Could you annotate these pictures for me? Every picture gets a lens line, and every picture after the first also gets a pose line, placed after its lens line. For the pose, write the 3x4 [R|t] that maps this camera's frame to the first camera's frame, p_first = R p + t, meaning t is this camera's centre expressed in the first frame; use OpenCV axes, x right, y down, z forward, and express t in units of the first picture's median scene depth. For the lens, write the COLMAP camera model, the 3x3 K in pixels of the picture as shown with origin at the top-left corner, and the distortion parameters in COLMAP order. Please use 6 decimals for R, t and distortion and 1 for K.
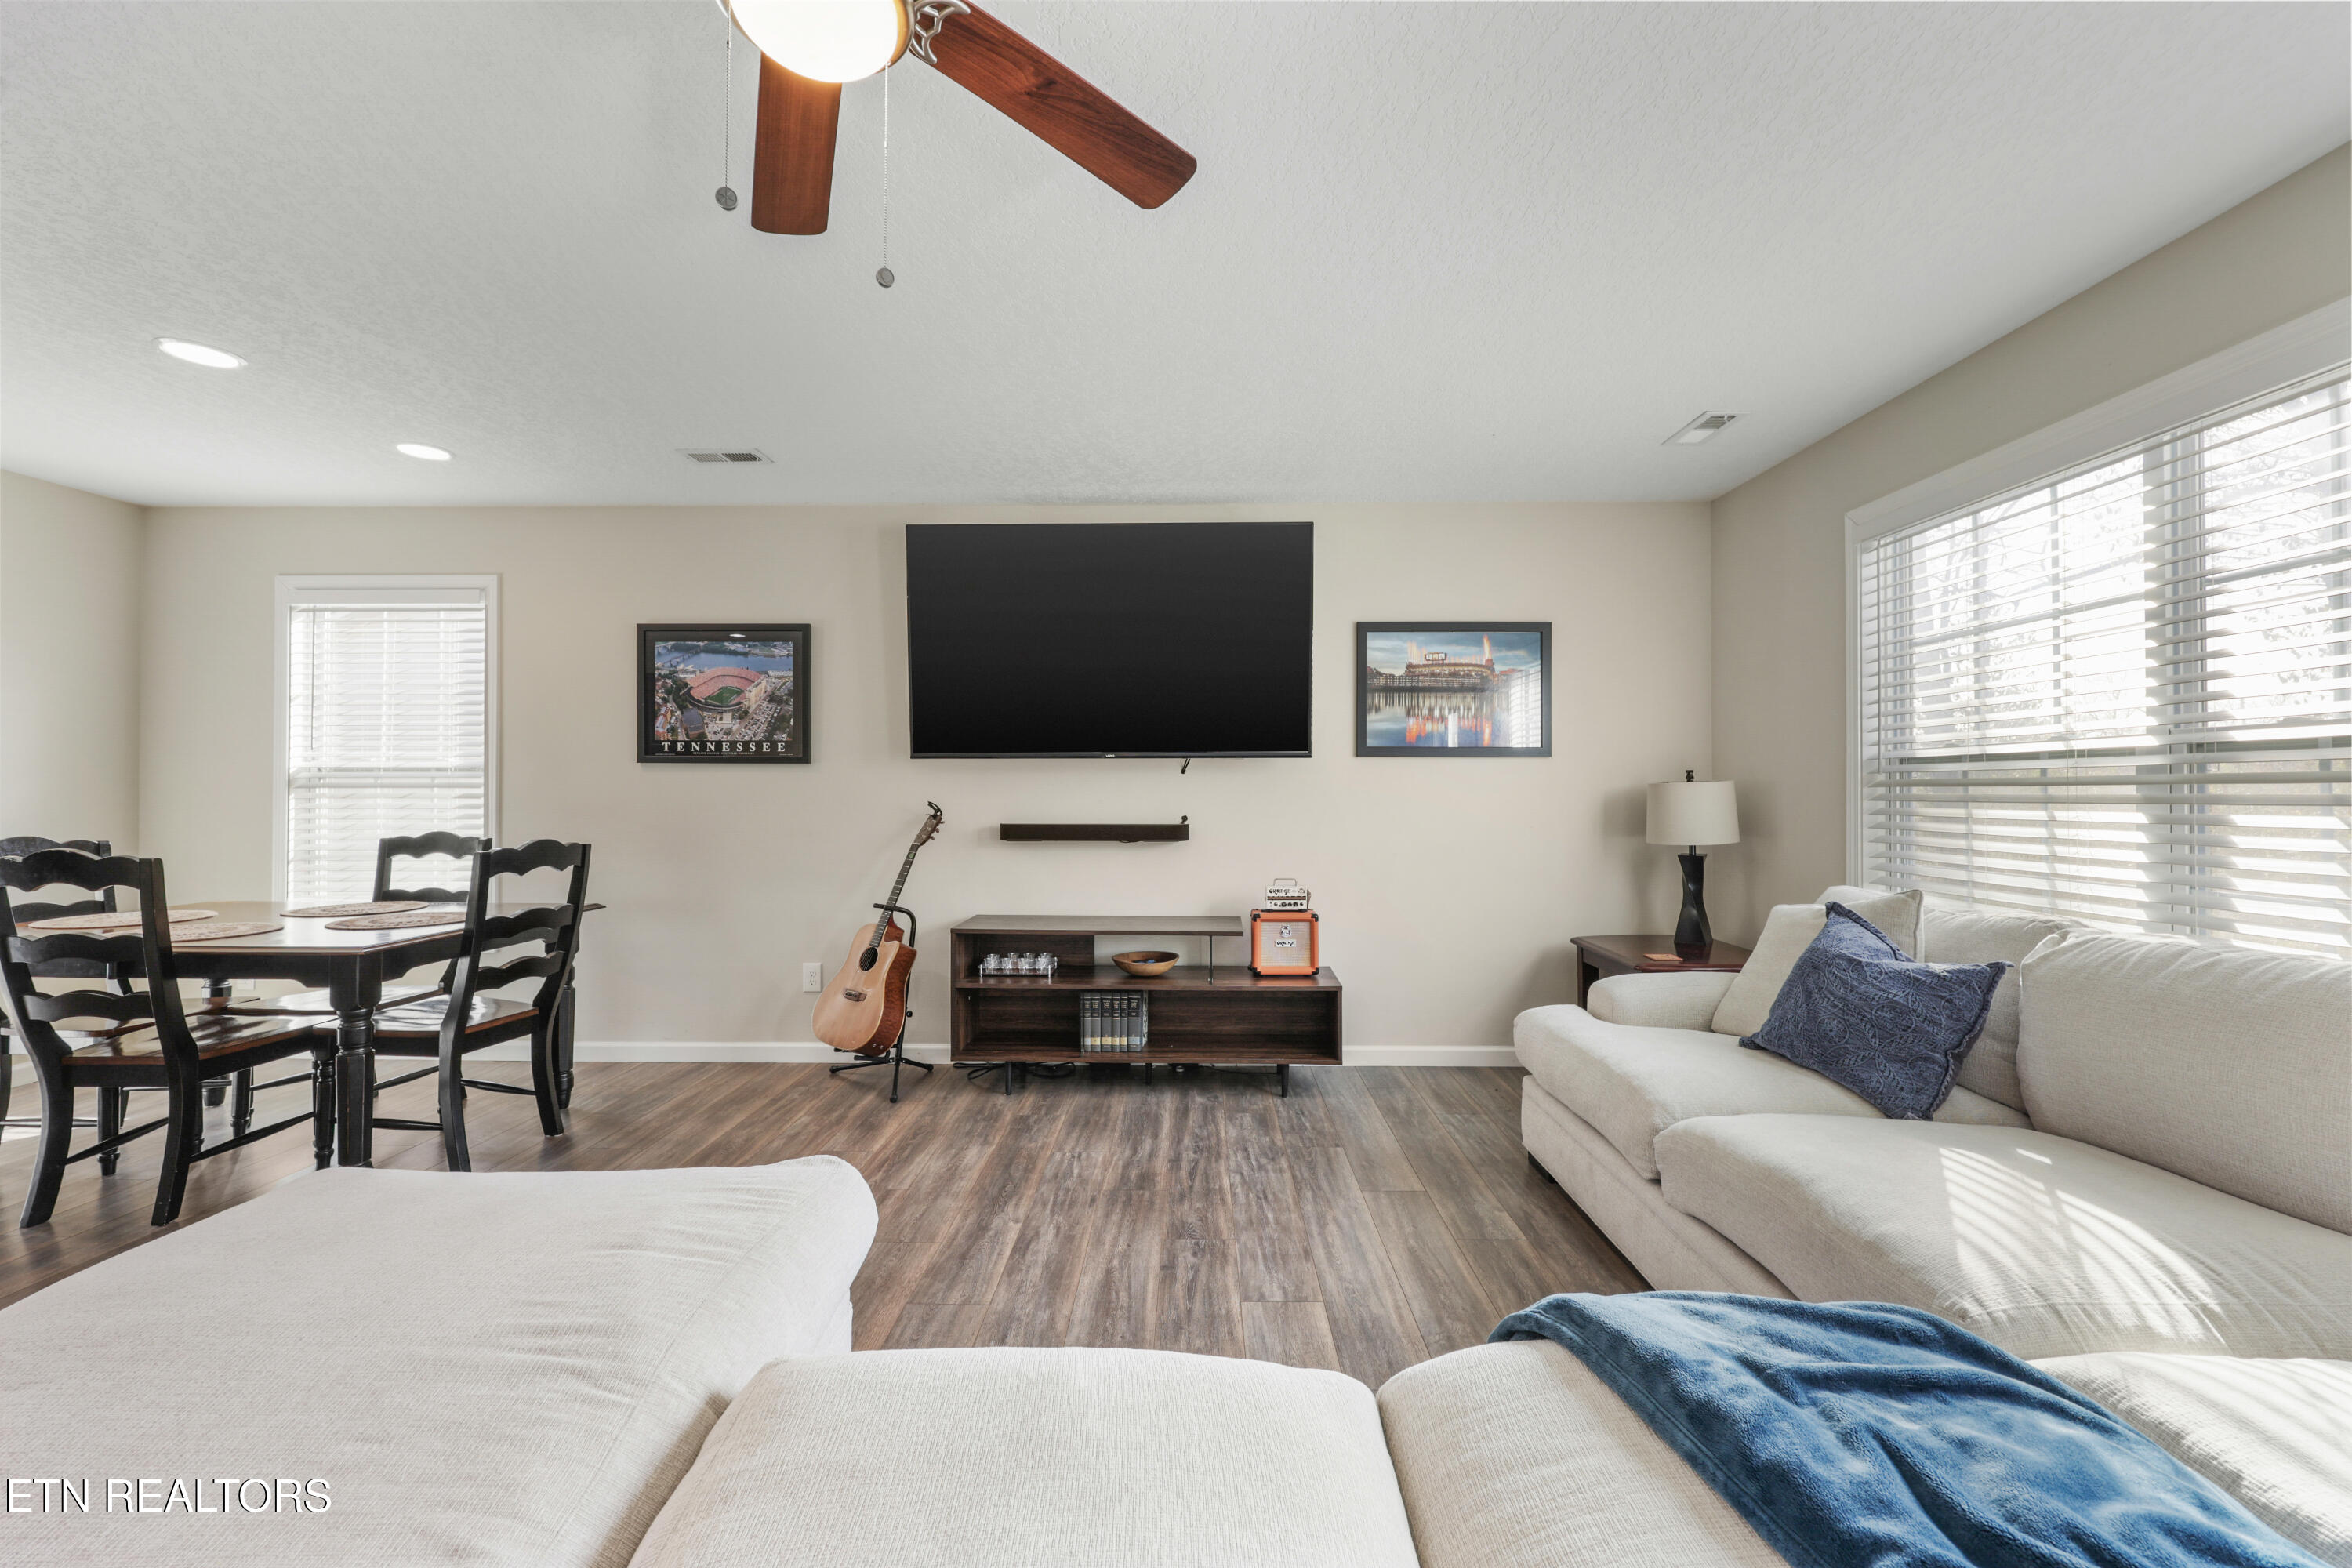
lens RADIAL K [[937.2, 0, 1176.0], [0, 937.2, 784.0], [0, 0, 1]] dist [-0.000416, 0.000013]
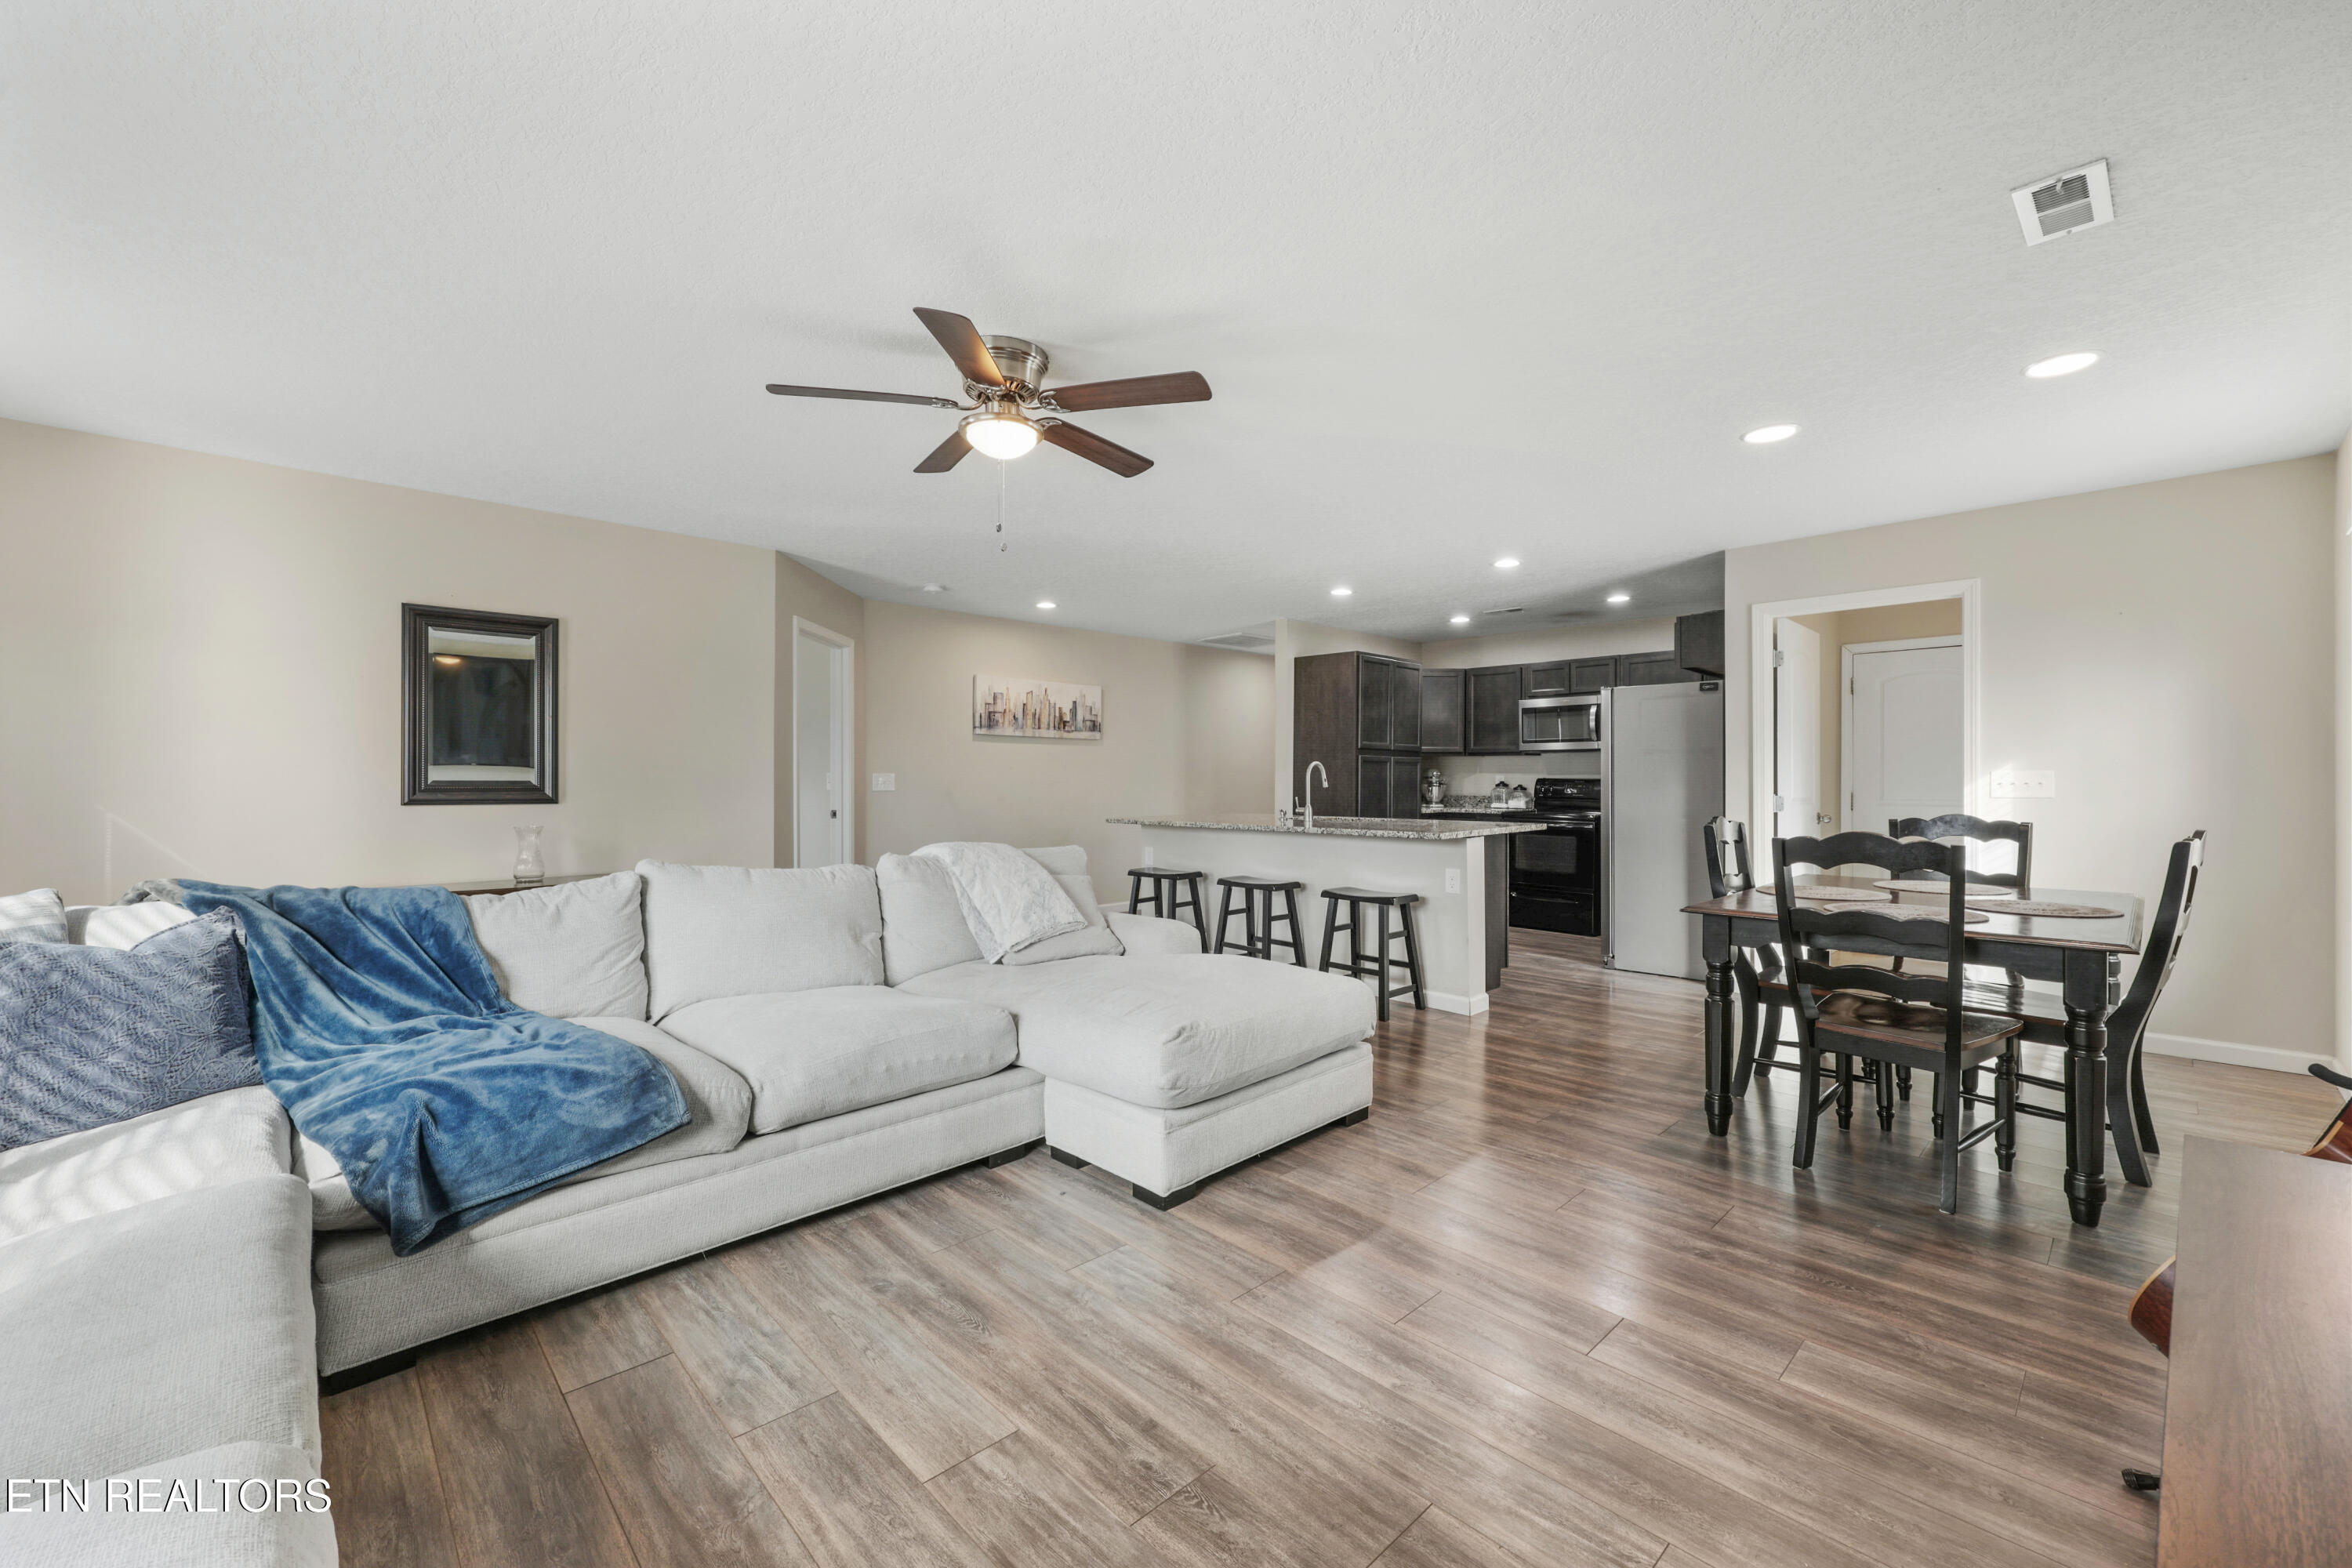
lens RADIAL K [[968.6, 0, 1195.8], [0, 968.6, 766.3], [0, 0, 1]] dist [0.000329, -0.000154]
pose [[-0.707891, -0.008891, -0.706266, 0.293307], [0.009614, 0.999707, -0.022222, 0.010949], [0.706256, -0.022521, -0.707598, 0.917261]]
